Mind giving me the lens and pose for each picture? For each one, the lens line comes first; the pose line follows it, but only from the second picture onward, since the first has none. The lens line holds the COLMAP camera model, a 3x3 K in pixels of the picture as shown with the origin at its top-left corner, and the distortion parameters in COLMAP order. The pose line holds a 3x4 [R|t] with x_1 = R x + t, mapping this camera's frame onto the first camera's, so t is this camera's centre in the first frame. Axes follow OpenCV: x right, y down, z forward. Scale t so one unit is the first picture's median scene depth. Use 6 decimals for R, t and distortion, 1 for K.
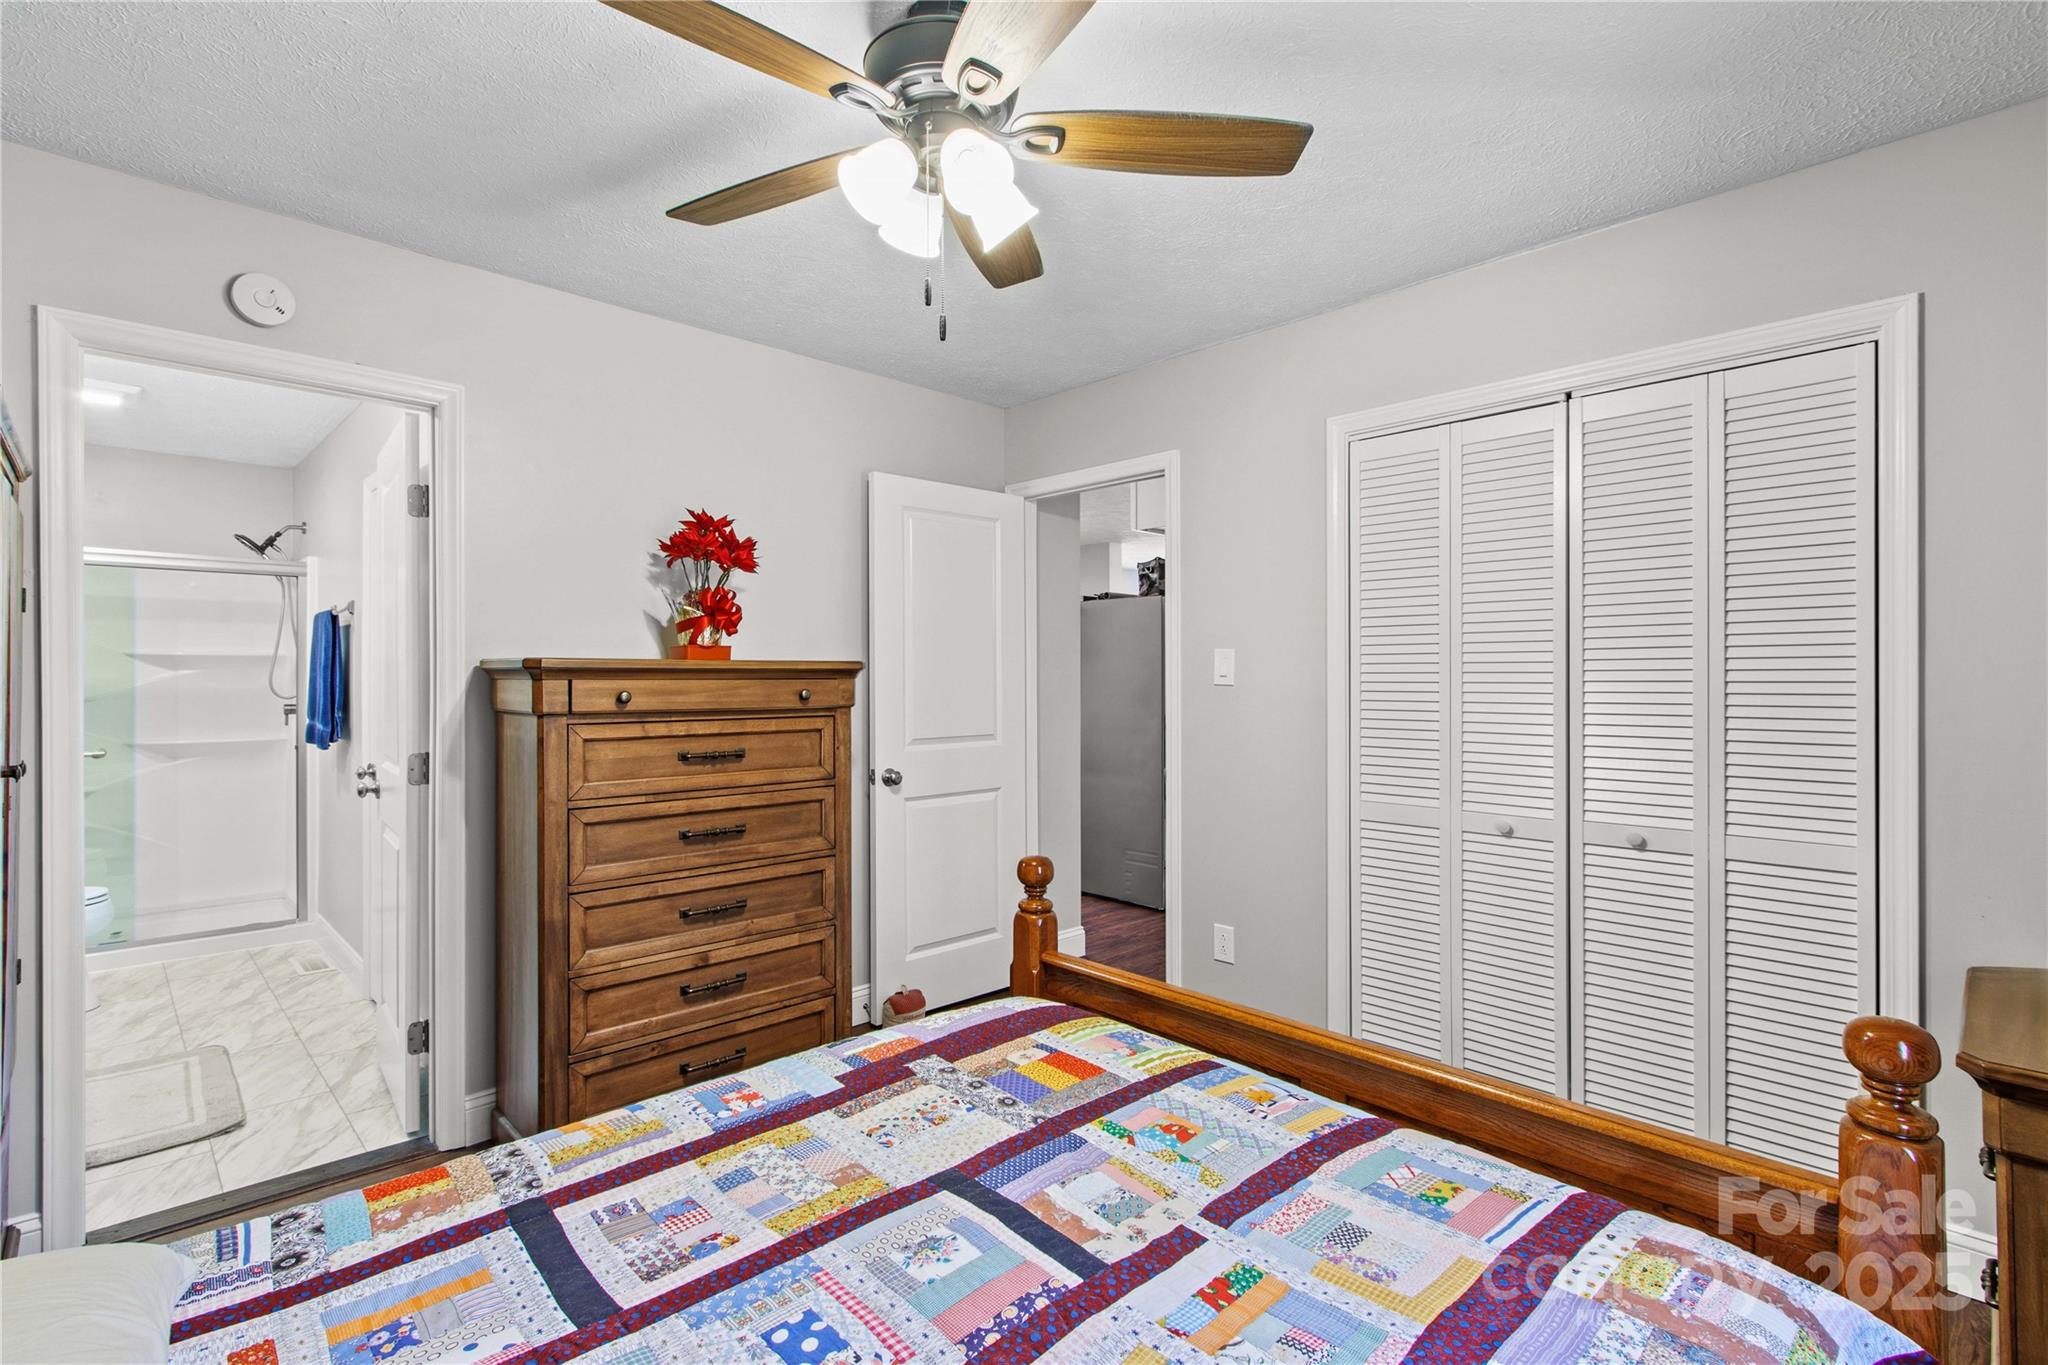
lens RADIAL K [[954.7, 0, 1012.3], [0, 954.7, 678.5], [0, 0, 1]] dist [0.011760, -0.003333]
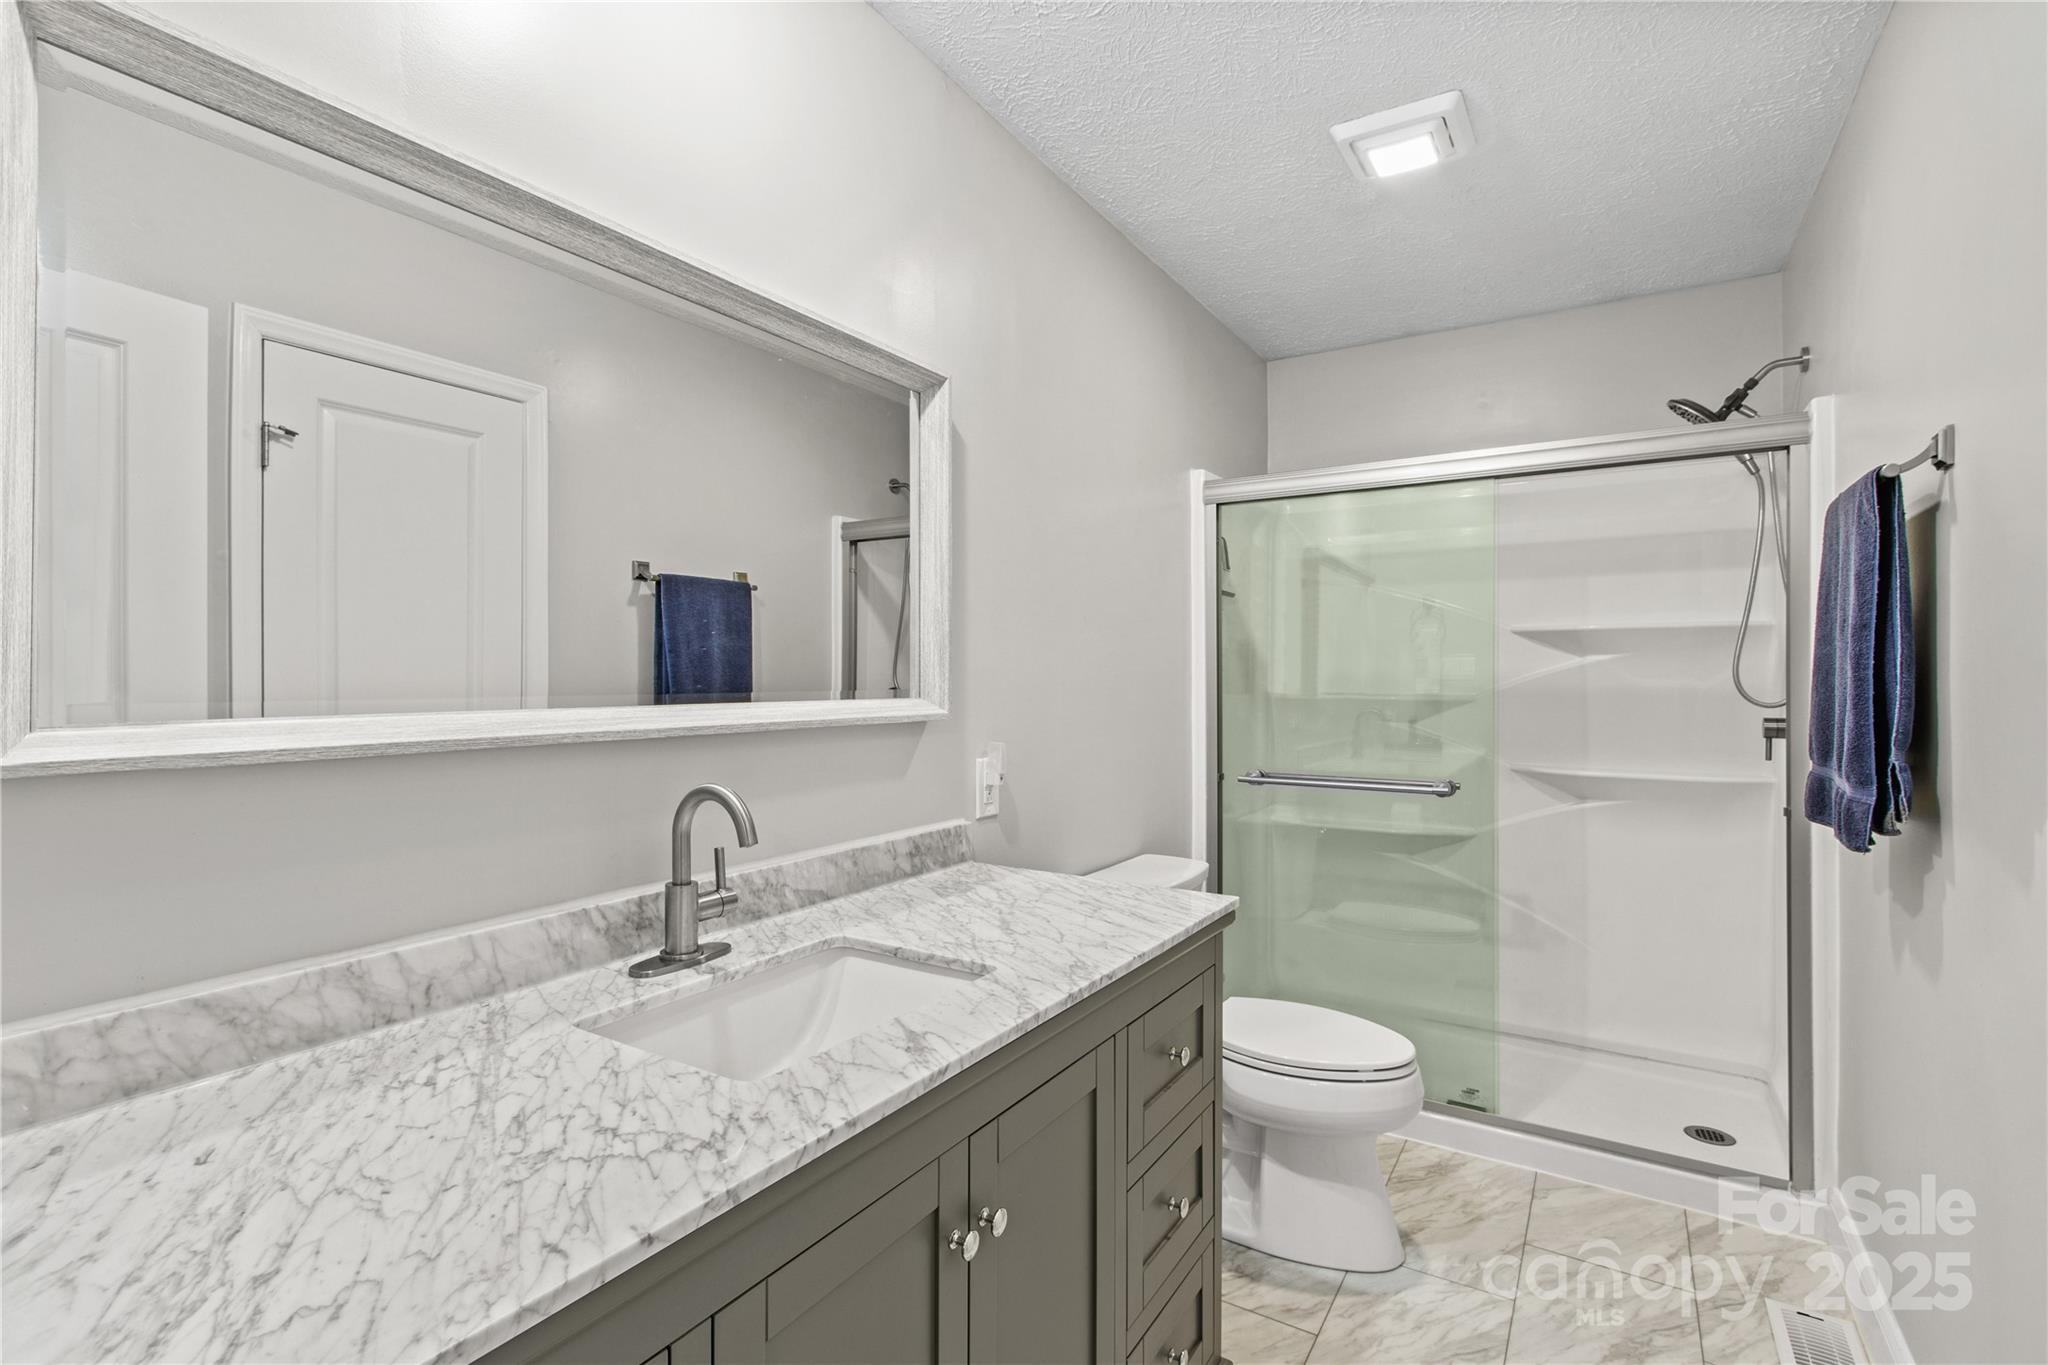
lens RADIAL K [[954.7, 0, 1017.0], [0, 954.7, 677.0], [0, 0, 1]] dist [0.011760, -0.003333]
pose [[0.243310, -0.001198, -0.969948, -0.427224], [-0.000914, 0.999999, -0.001464, 0.006937], [0.969948, 0.001242, 0.243308, 0.582877]]
